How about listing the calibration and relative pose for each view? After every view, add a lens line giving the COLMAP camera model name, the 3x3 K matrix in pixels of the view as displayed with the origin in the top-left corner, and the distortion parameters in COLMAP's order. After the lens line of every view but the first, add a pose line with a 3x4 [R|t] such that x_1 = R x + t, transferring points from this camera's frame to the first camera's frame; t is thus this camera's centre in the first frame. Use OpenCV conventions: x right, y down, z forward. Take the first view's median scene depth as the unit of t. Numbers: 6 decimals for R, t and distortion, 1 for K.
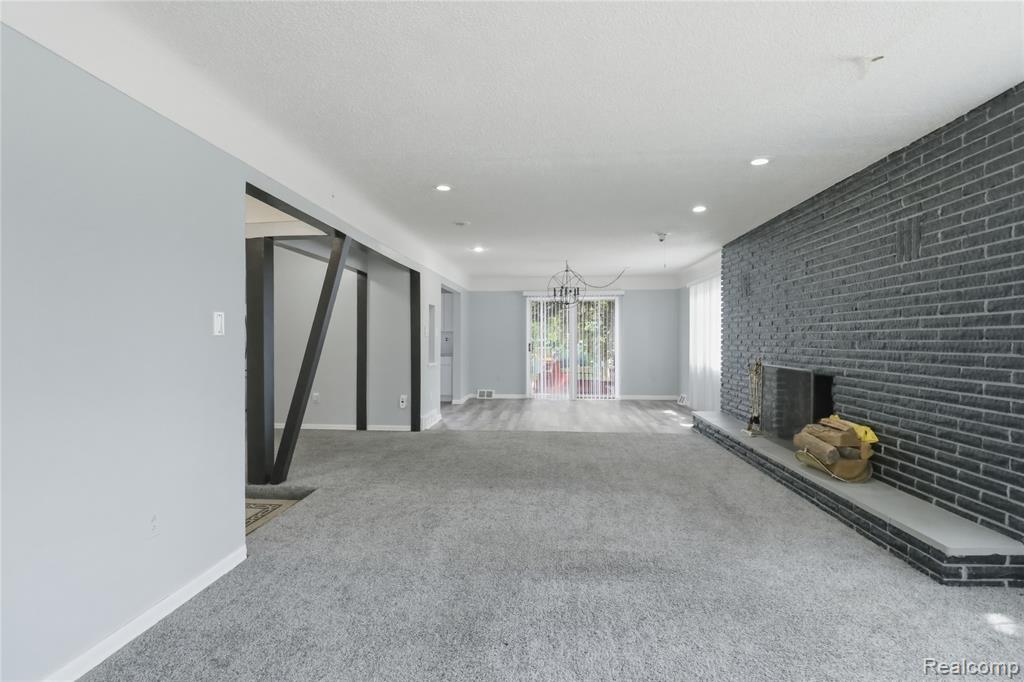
lens RADIAL K [[486.8, 0, 513.3], [0, 486.8, 345.3], [0, 0, 1]] dist [-0.006142, -0.008645]
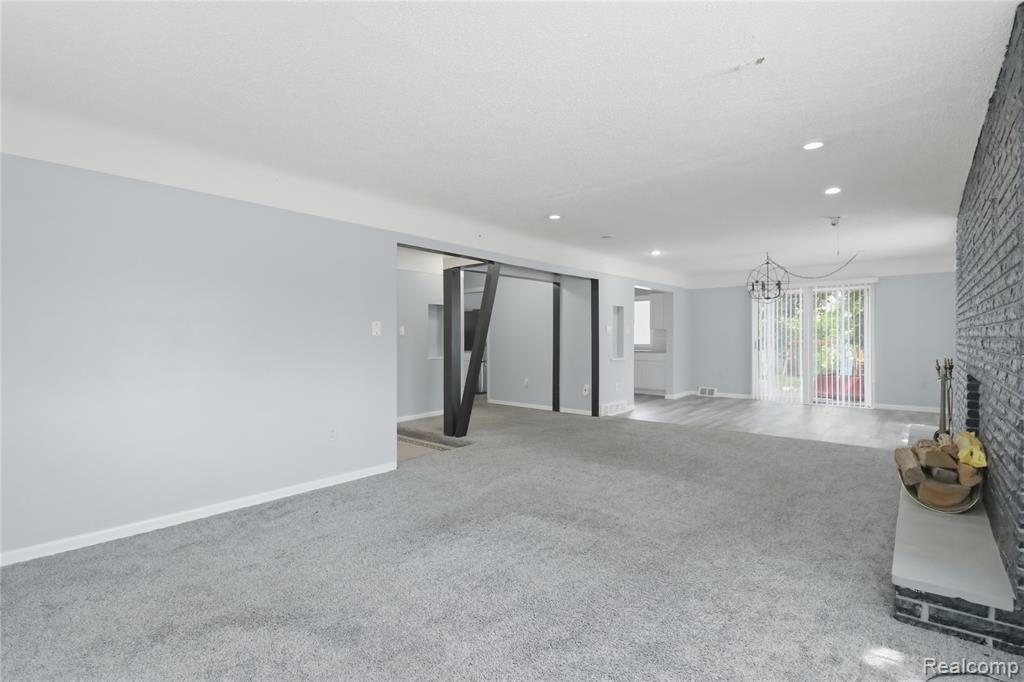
lens RADIAL K [[486.8, 0, 519.8], [0, 486.8, 336.6], [0, 0, 1]] dist [-0.006142, -0.008645]
pose [[0.807001, -0.002322, -0.590546, 0.524202], [-0.004925, 0.999931, -0.010662, 0.000688], [0.590530, 0.011513, 0.806934, -0.067180]]
